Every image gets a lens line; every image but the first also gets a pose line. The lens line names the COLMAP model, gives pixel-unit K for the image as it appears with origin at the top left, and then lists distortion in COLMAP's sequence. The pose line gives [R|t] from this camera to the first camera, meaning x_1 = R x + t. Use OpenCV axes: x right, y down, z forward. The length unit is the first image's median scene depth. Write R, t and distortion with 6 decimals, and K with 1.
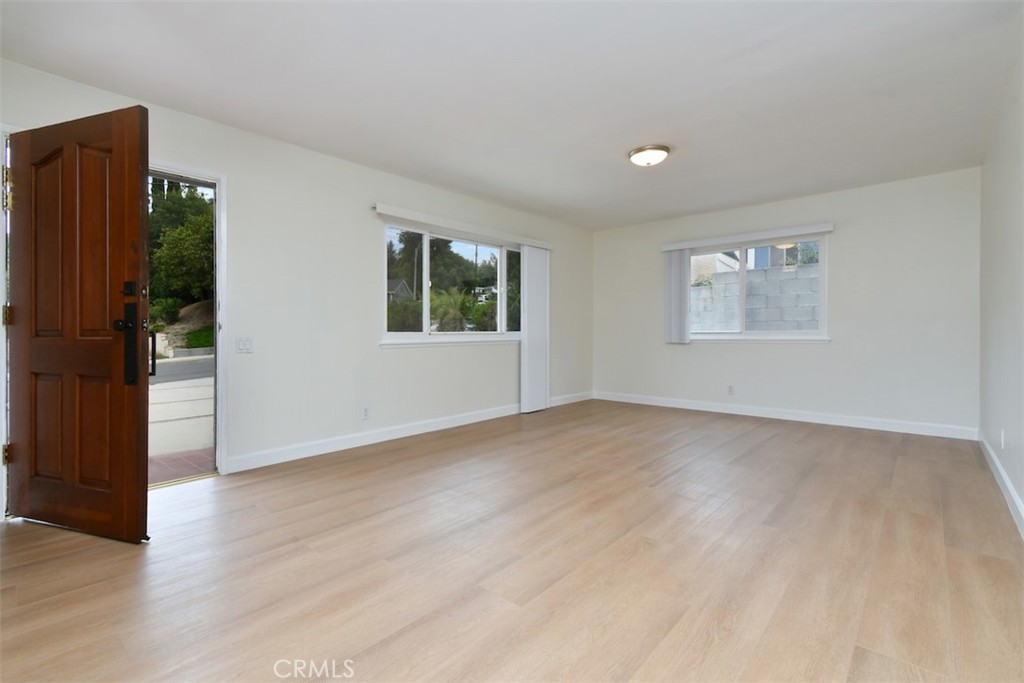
lens RADIAL K [[515.1, 0, 512.0], [0, 515.1, 341.5], [0, 0, 1]] dist [-0.000291, -0.000077]
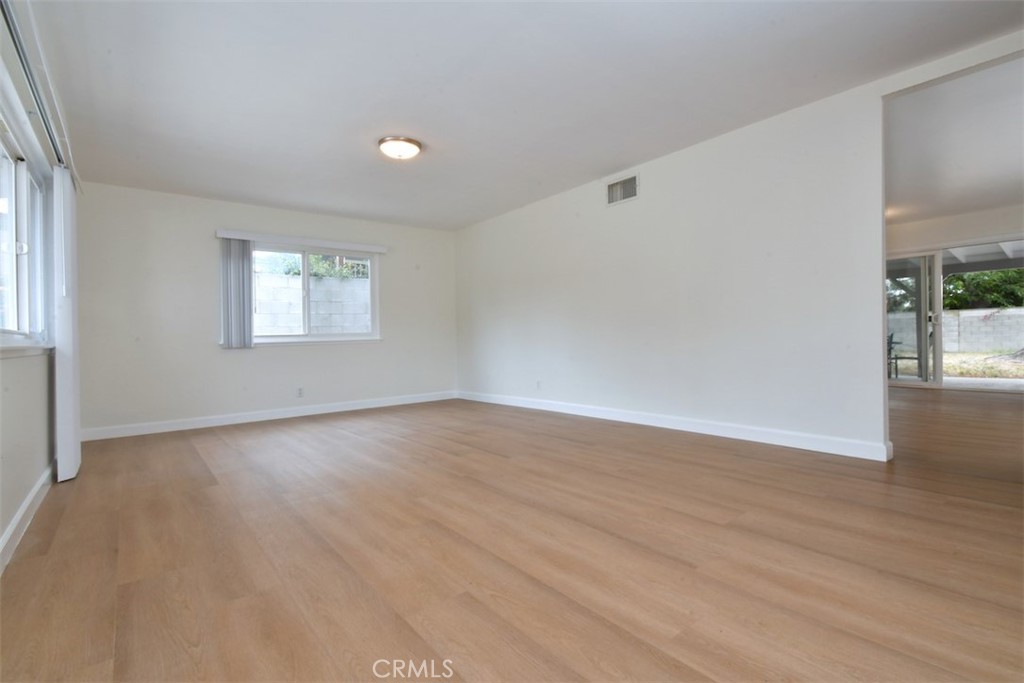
lens RADIAL K [[477.1, 0, 507.8], [0, 477.1, 339.5], [0, 0, 1]] dist [0.000651, -0.000011]
pose [[0.117644, 0.000499, 0.993056, -0.495468], [0.047211, 0.998866, -0.006095, 0.018316], [-0.991933, 0.047600, 0.117487, 0.560079]]
